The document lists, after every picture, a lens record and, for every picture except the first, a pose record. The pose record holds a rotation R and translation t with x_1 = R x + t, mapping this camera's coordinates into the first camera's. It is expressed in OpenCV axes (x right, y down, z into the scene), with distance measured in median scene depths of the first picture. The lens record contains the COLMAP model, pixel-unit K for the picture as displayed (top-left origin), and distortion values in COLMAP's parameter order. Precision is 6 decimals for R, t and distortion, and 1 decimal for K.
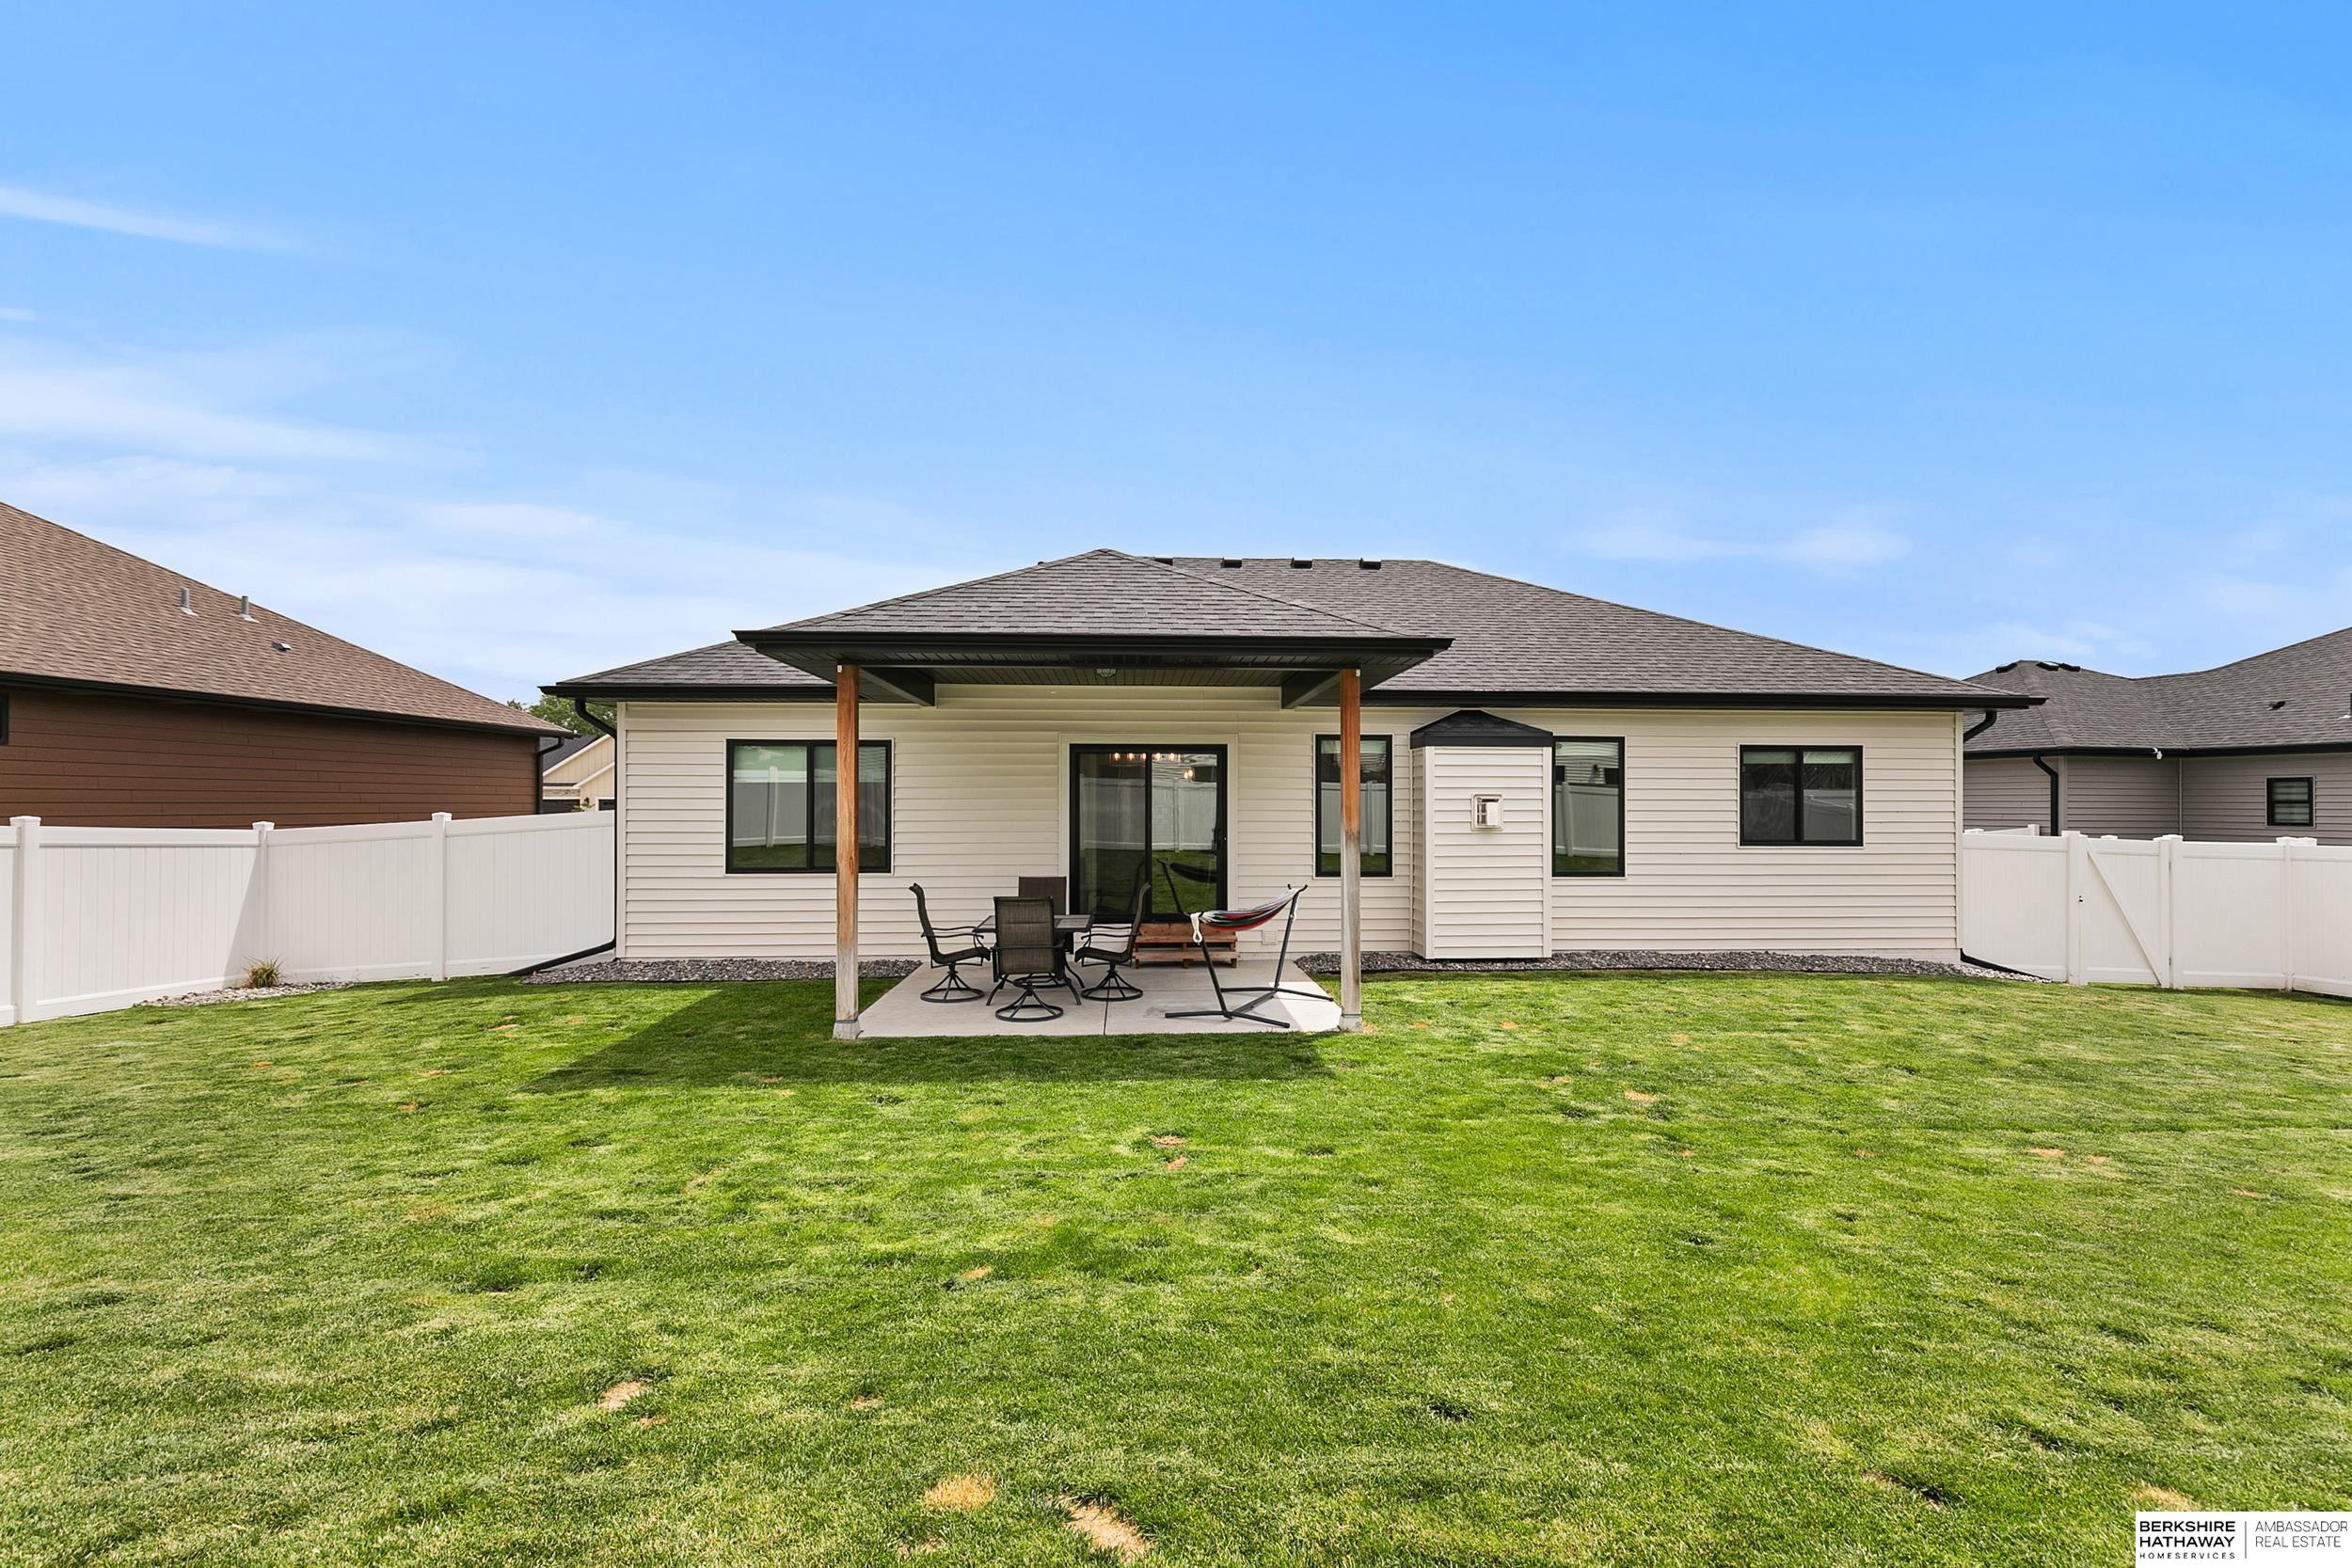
lens RADIAL K [[1079.6, 0, 1204.7], [0, 1079.6, 790.1], [0, 0, 1]] dist [0.002205, 0.000948]
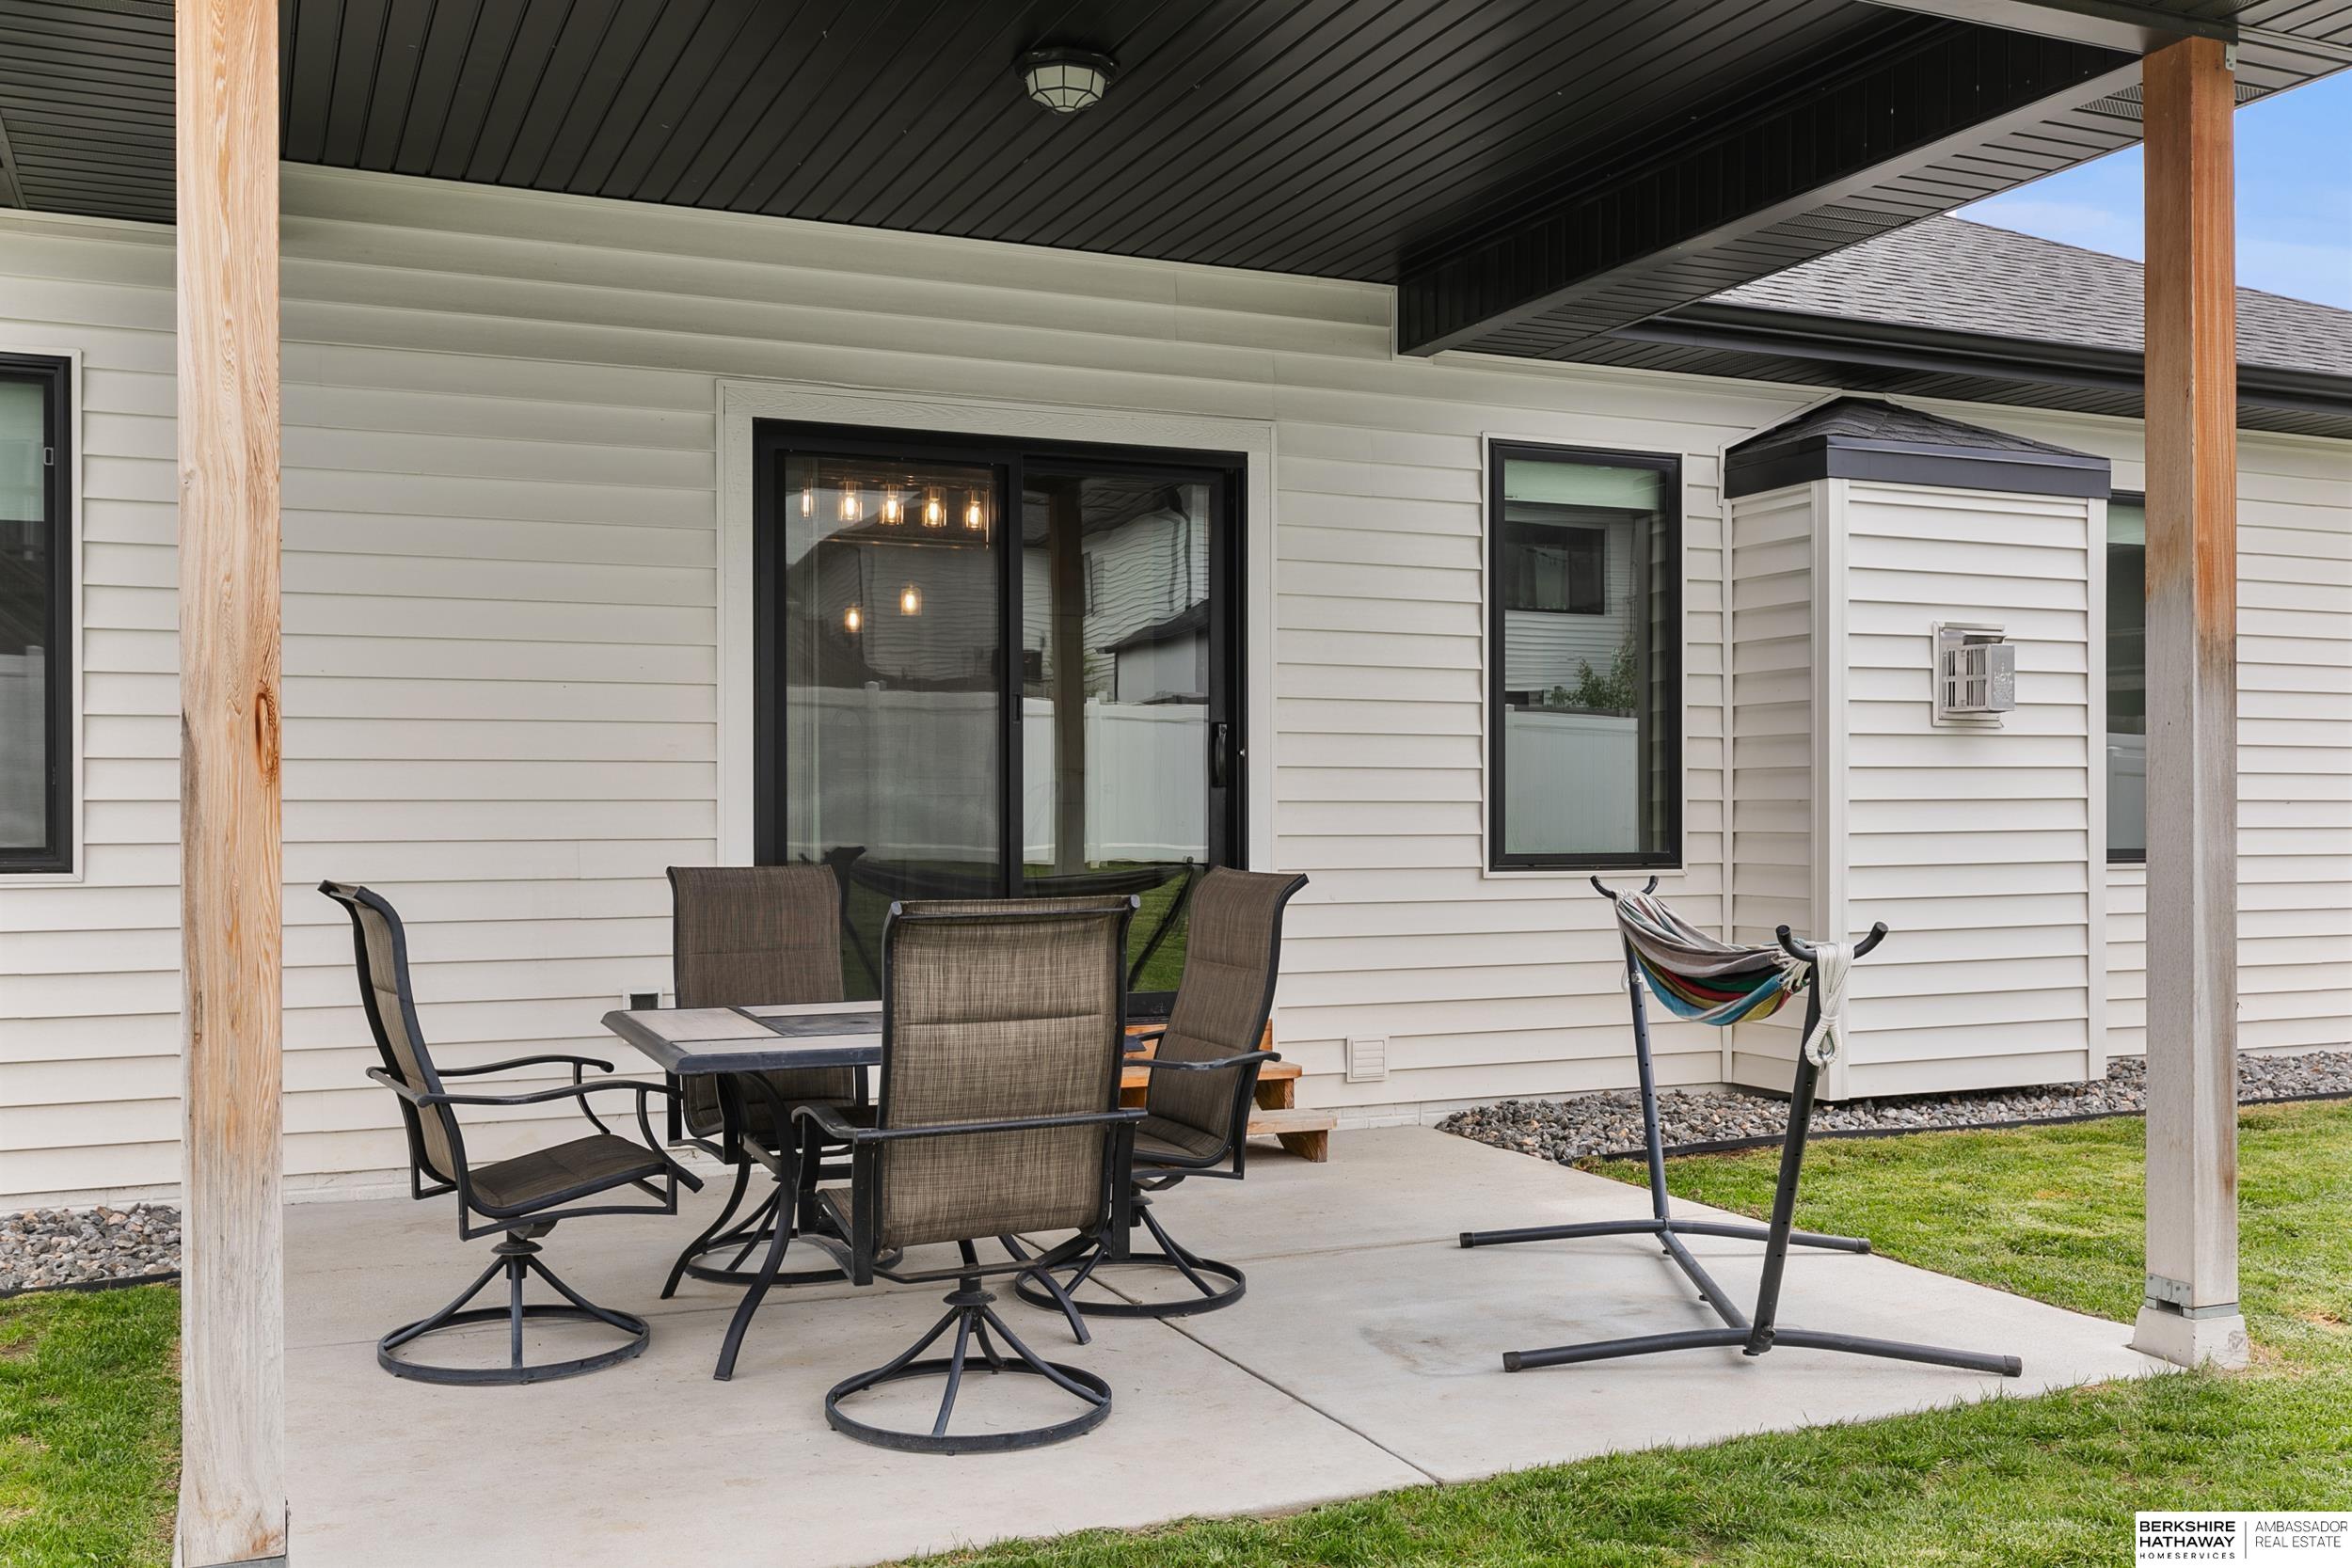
lens RADIAL K [[2179.5, 0, 1176.0], [0, 2179.5, 784.0], [0, 0, 1]] dist [-0.003908, -0.002966]
pose [[0.941126, 0.001948, 0.338050, -0.222193], [-0.004435, 0.999968, 0.006584, 0.052581], [-0.338026, -0.007695, 0.941105, 0.418879]]
